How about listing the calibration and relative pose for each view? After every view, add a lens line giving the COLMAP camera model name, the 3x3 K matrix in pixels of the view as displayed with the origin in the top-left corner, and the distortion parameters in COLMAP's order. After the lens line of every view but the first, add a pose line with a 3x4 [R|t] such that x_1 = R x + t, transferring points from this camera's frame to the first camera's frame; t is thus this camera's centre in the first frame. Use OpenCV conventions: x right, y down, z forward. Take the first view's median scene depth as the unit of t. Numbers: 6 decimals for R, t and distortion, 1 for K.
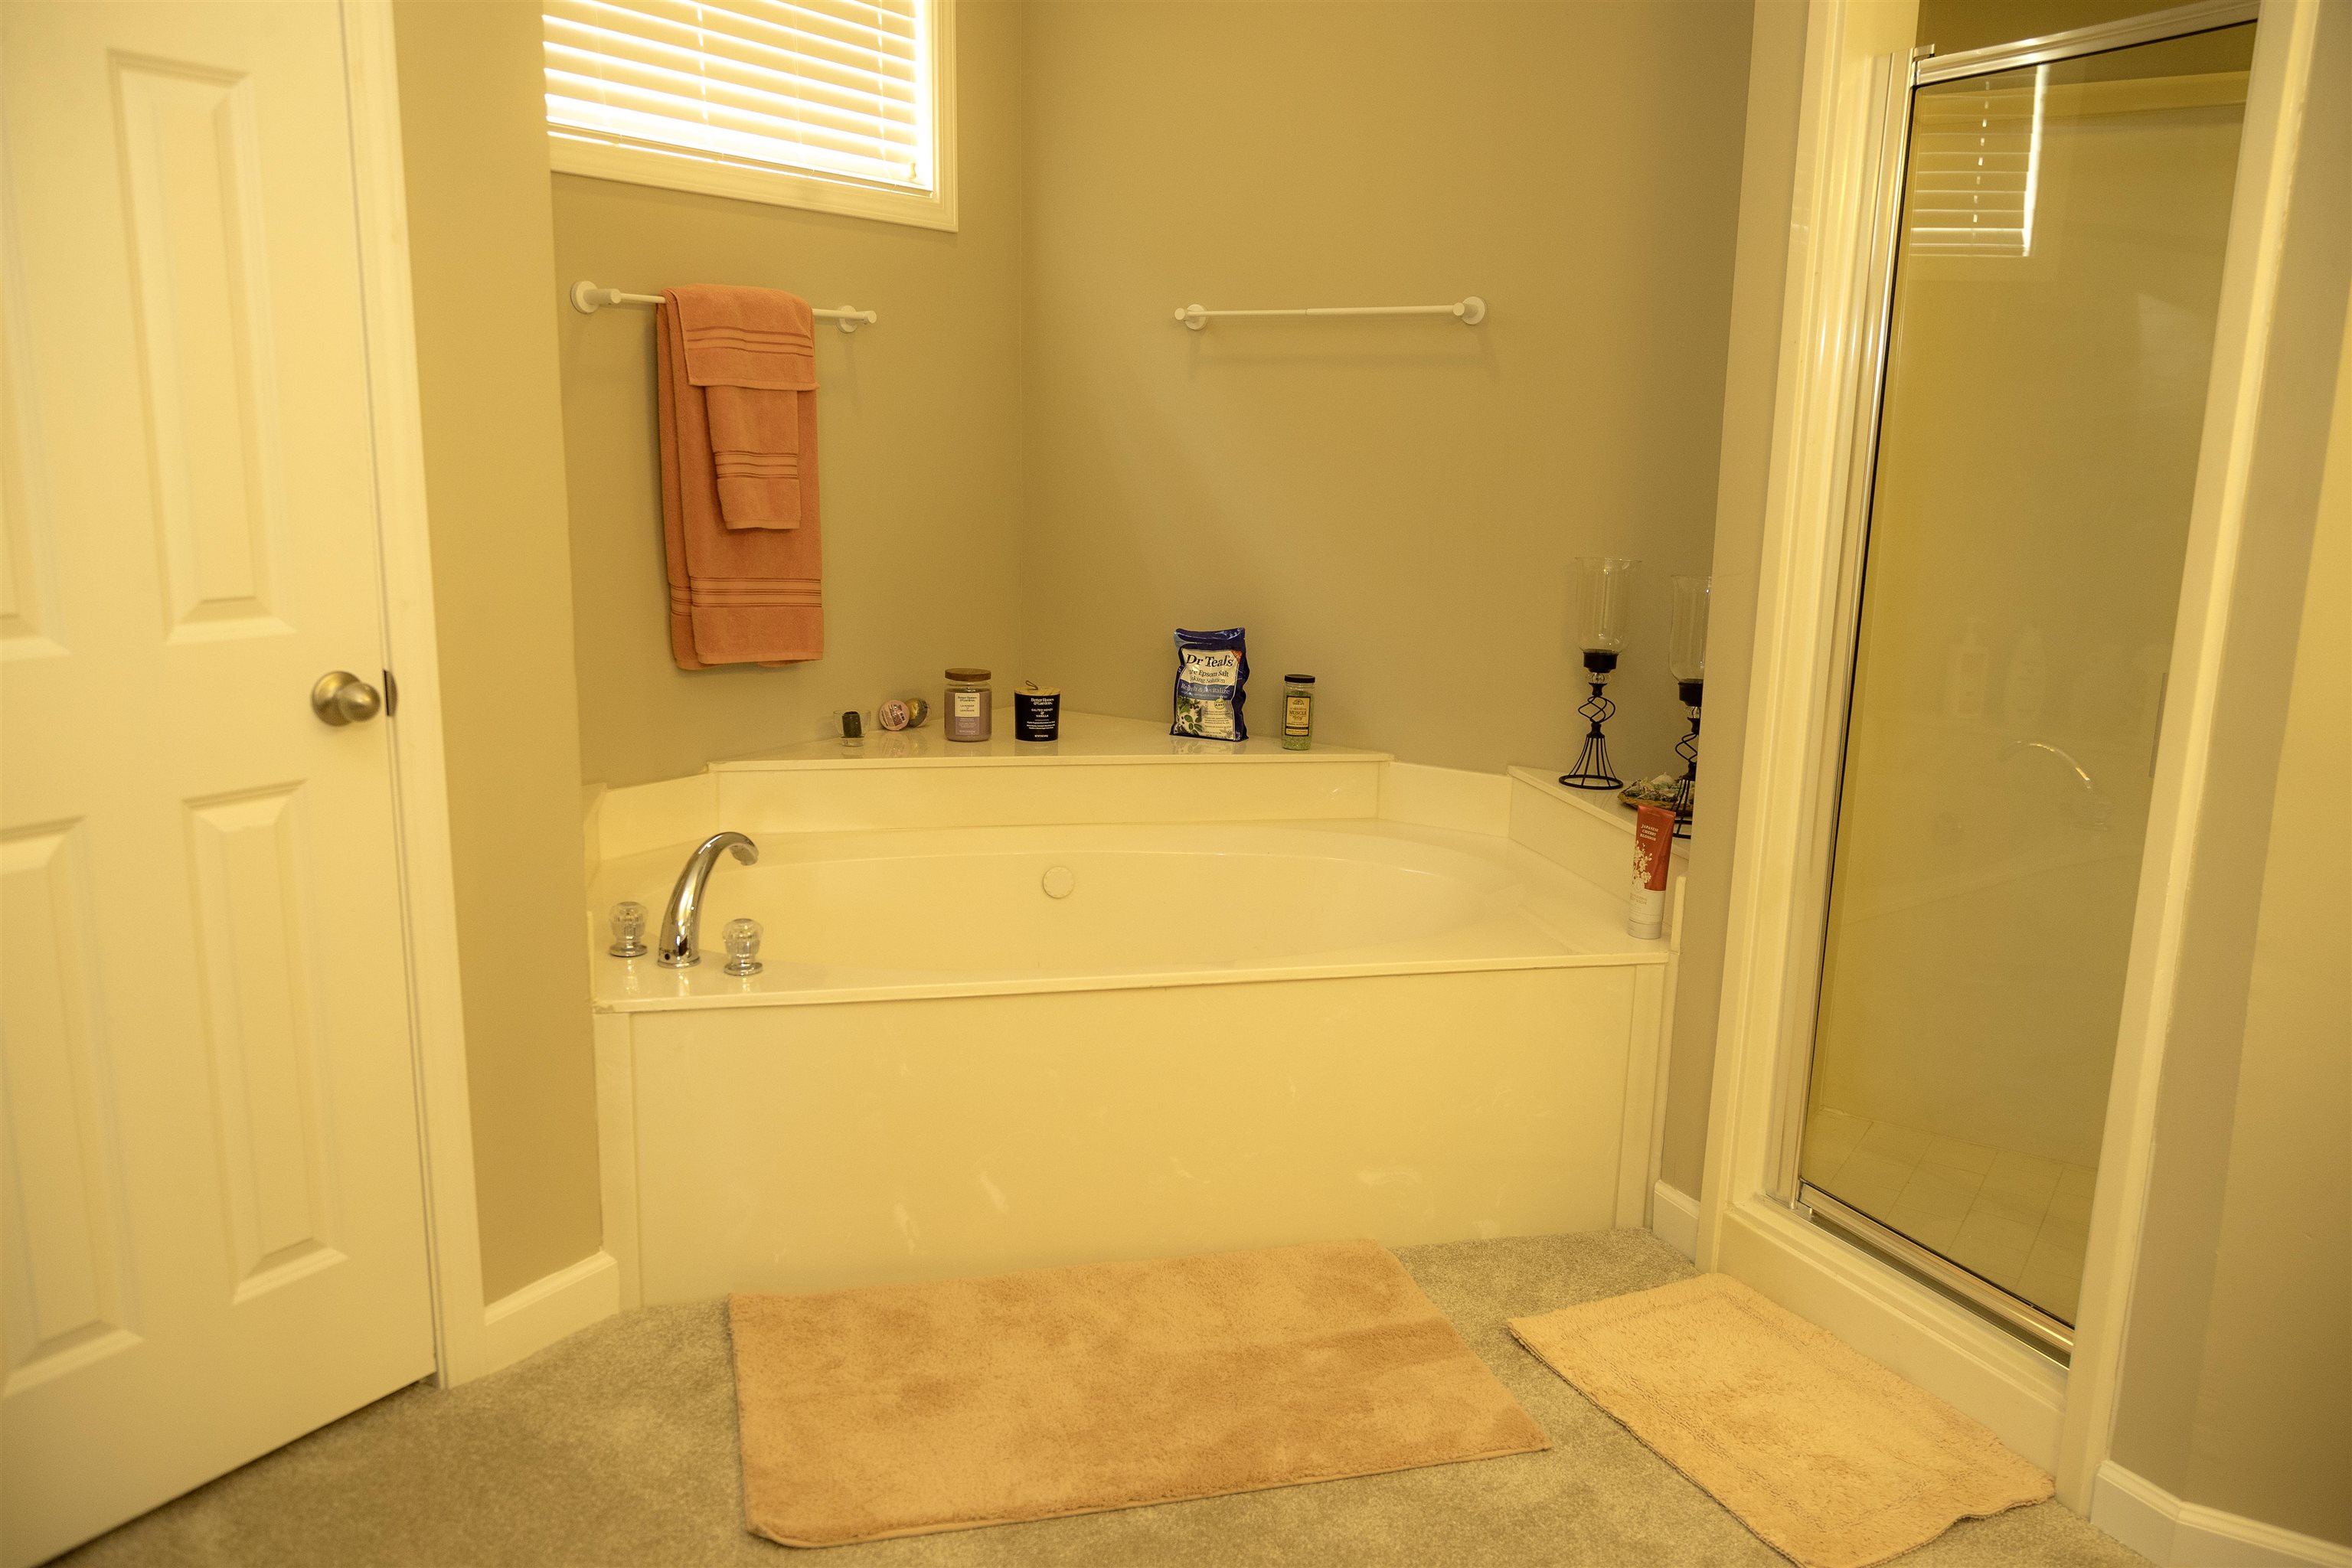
lens RADIAL K [[1738.6, 0, 1173.8], [0, 1738.6, 776.8], [0, 0, 1]] dist [-0.023610, 0.002468]
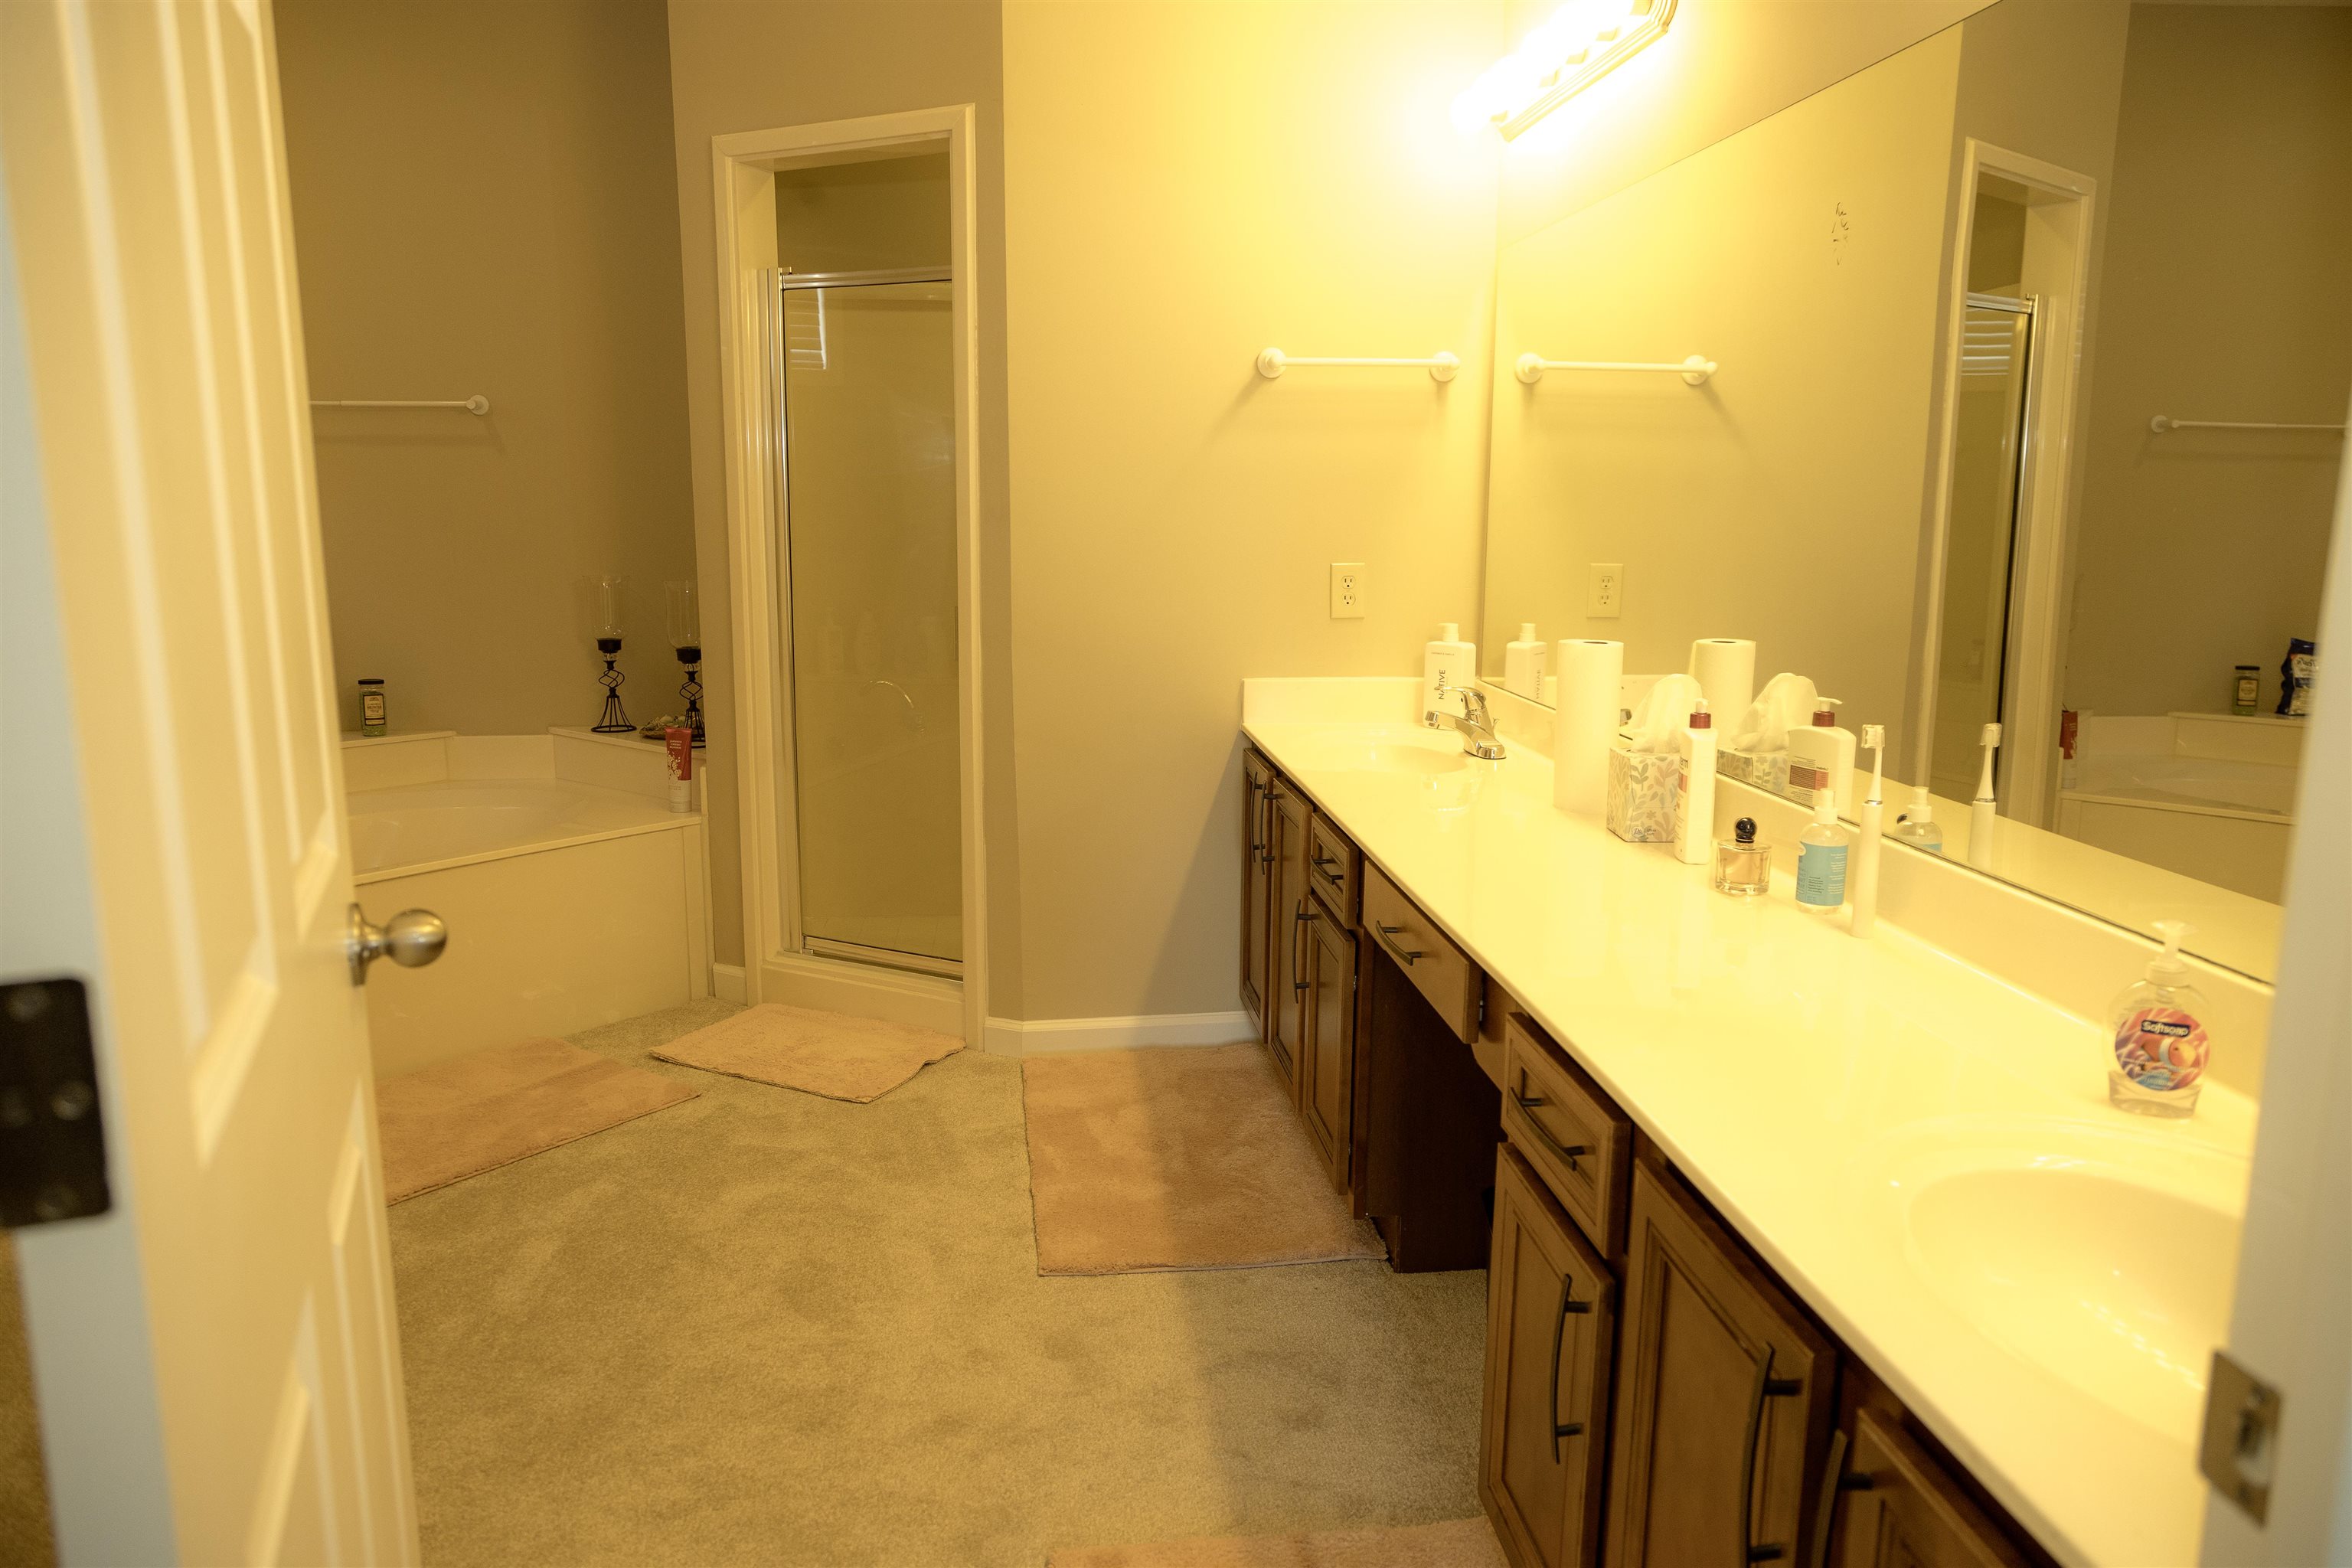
lens RADIAL K [[1595.9, 0, 1183.3], [0, 1595.9, 781.0], [0, 0, 1]] dist [-0.032761, 0.042845]
pose [[0.773304, -0.127742, 0.621033, -0.277543], [0.137029, 0.990017, 0.033012, 0.083458], [-0.619050, 0.059571, 0.783089, -0.418397]]
